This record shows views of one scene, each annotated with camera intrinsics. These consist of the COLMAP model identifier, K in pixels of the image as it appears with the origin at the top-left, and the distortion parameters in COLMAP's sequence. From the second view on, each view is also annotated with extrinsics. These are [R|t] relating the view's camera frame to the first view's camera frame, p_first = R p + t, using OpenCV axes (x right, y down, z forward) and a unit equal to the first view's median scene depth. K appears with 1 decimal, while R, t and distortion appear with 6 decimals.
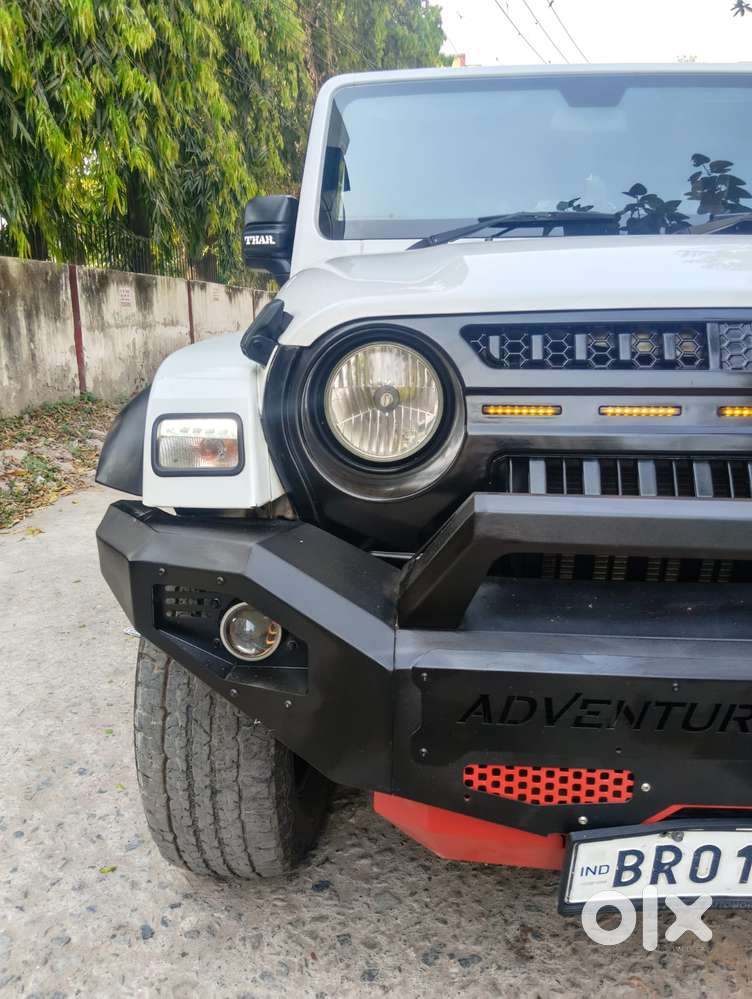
lens RADIAL K [[813.5, 0, 378.9], [0, 813.5, 496.9], [0, 0, 1]] dist [0.018456, -0.074725]
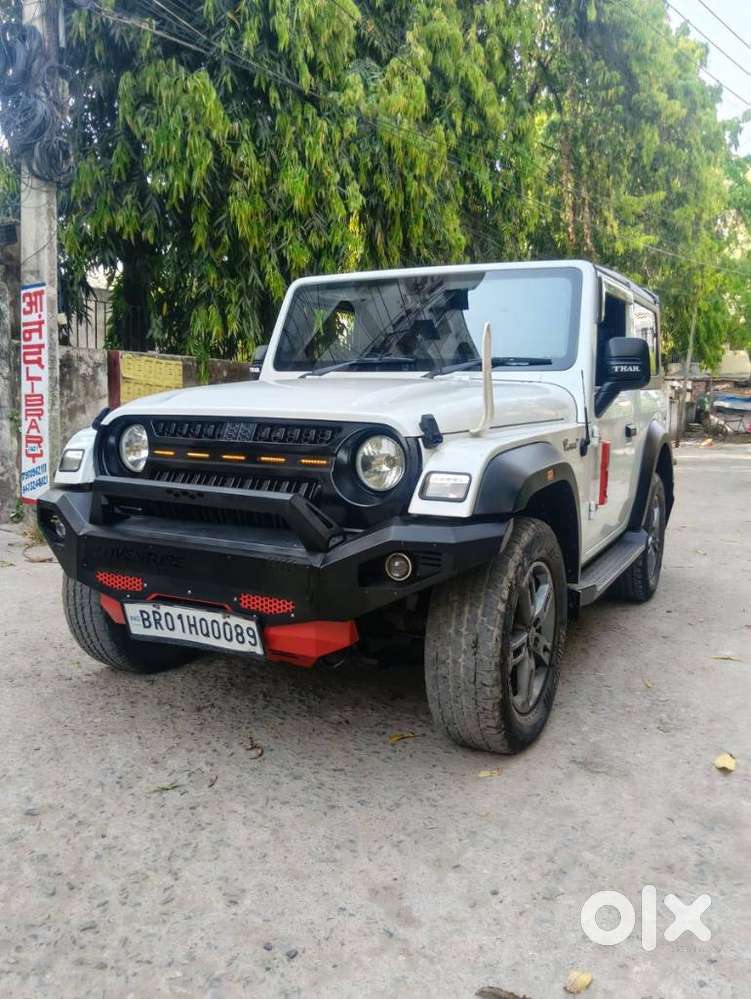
lens RADIAL K [[807.2, 0, 390.1], [0, 807.2, 494.2], [0, 0, 1]] dist [0.048691, -0.132875]
pose [[0.927132, 0.064665, -0.369114, 0.862023], [-0.103996, 0.990708, -0.087651, 0.083814], [0.360017, 0.119651, 0.925241, -0.531600]]
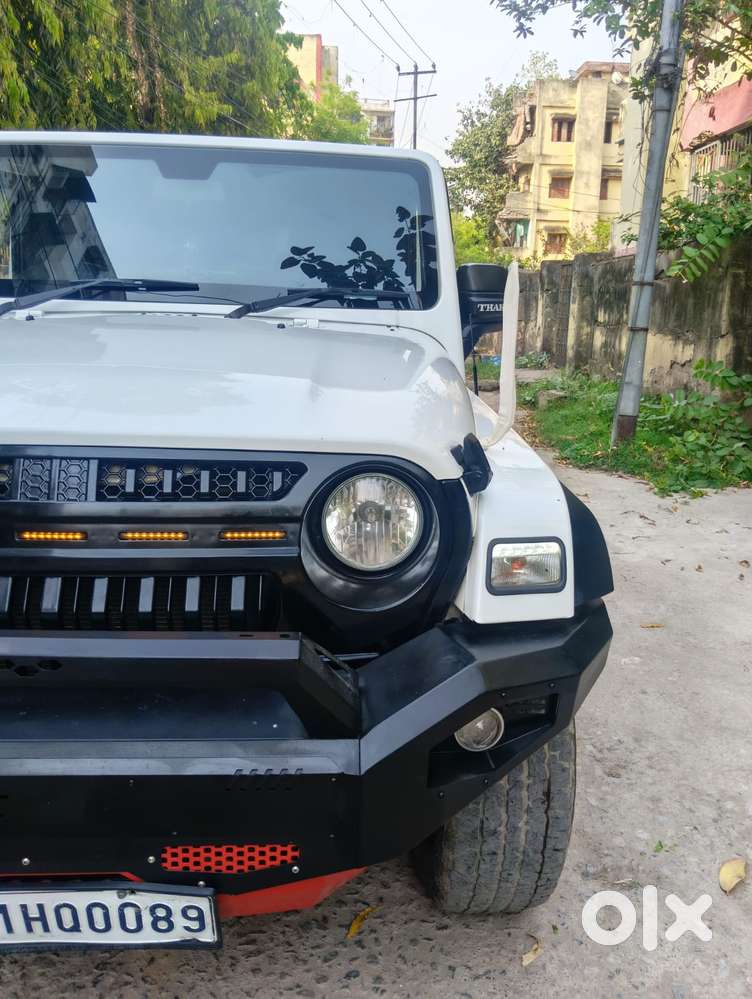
lens RADIAL K [[805.9, 0, 374.2], [0, 805.9, 501.2], [0, 0, 1]] dist [0.037550, -0.104270]
pose [[0.988332, -0.005747, 0.152206, 0.348091], [0.000558, 0.999418, 0.034112, -0.091130], [-0.152314, -0.033629, 0.987760, -0.109249]]
